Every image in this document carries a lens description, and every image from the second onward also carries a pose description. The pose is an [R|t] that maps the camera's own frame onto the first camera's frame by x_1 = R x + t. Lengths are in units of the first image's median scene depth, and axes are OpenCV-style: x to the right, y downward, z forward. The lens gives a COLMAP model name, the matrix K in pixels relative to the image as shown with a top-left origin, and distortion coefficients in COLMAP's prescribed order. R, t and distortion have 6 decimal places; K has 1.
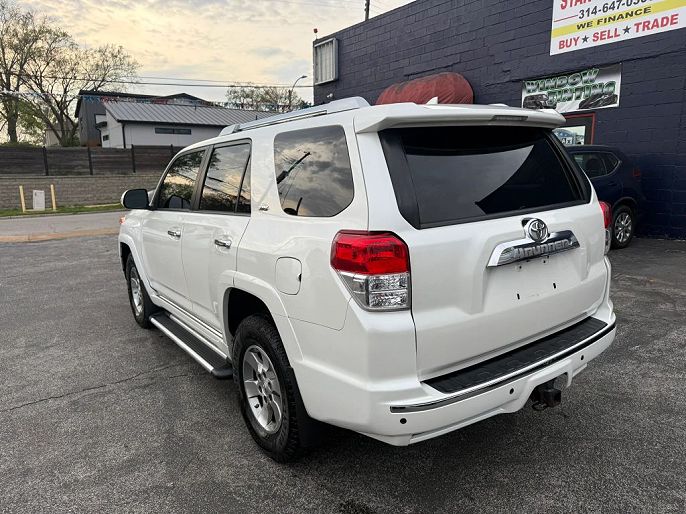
lens RADIAL K [[496.8, 0, 346.7], [0, 496.8, 249.0], [0, 0, 1]] dist [0.004966, -0.002637]
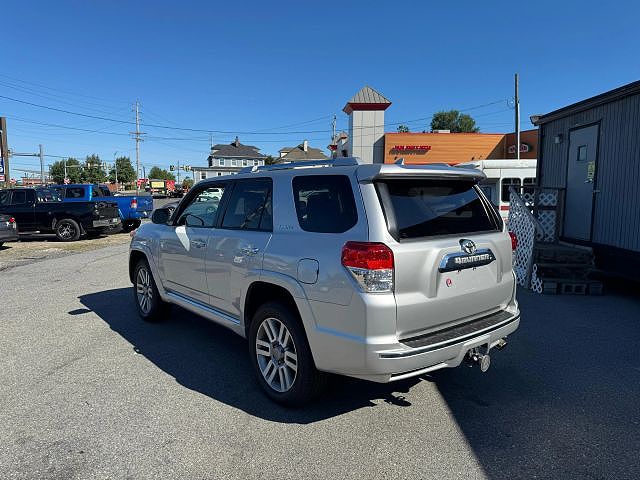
lens RADIAL K [[456.3, 0, 320.0], [0, 456.3, 240.0], [0, 0, 1]] dist [0.061092, -0.064083]
pose [[0.996102, 0.038955, 0.079141, -0.167166], [-0.033612, 0.997135, -0.067758, 0.044134], [-0.081554, 0.064834, 0.994558, -0.330016]]
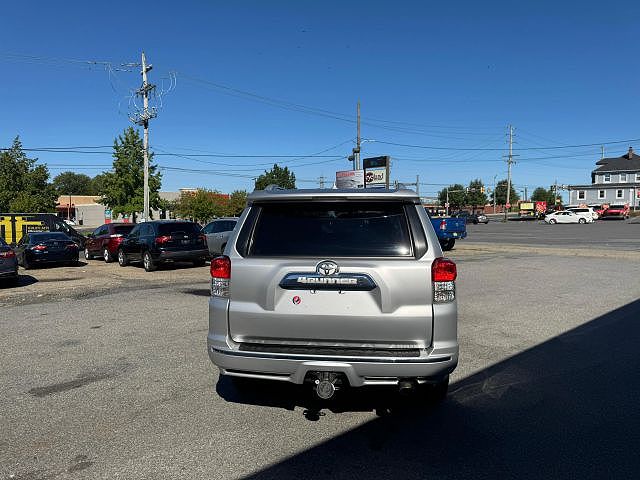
lens RADIAL K [[456.3, 0, 320.0], [0, 456.3, 240.0], [0, 0, 1]] dist [0.061092, -0.064083]
pose [[0.729949, 0.078251, -0.679007, 1.117779], [-0.141511, 0.989202, -0.038130, -0.058641], [0.668692, 0.123920, 0.733141, -0.048085]]
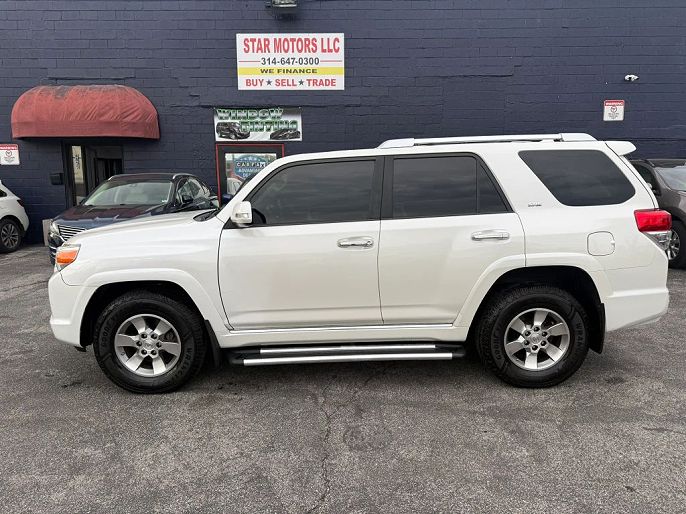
lens RADIAL K [[489.1, 0, 343.0], [0, 489.1, 257.0], [0, 0, 1]] dist [0.061092, -0.064083]
pose [[0.558794, -0.108684, 0.822154, -1.629891], [0.133331, 0.990252, 0.040285, -0.067798], [-0.818518, 0.087108, 0.567838, 0.686412]]
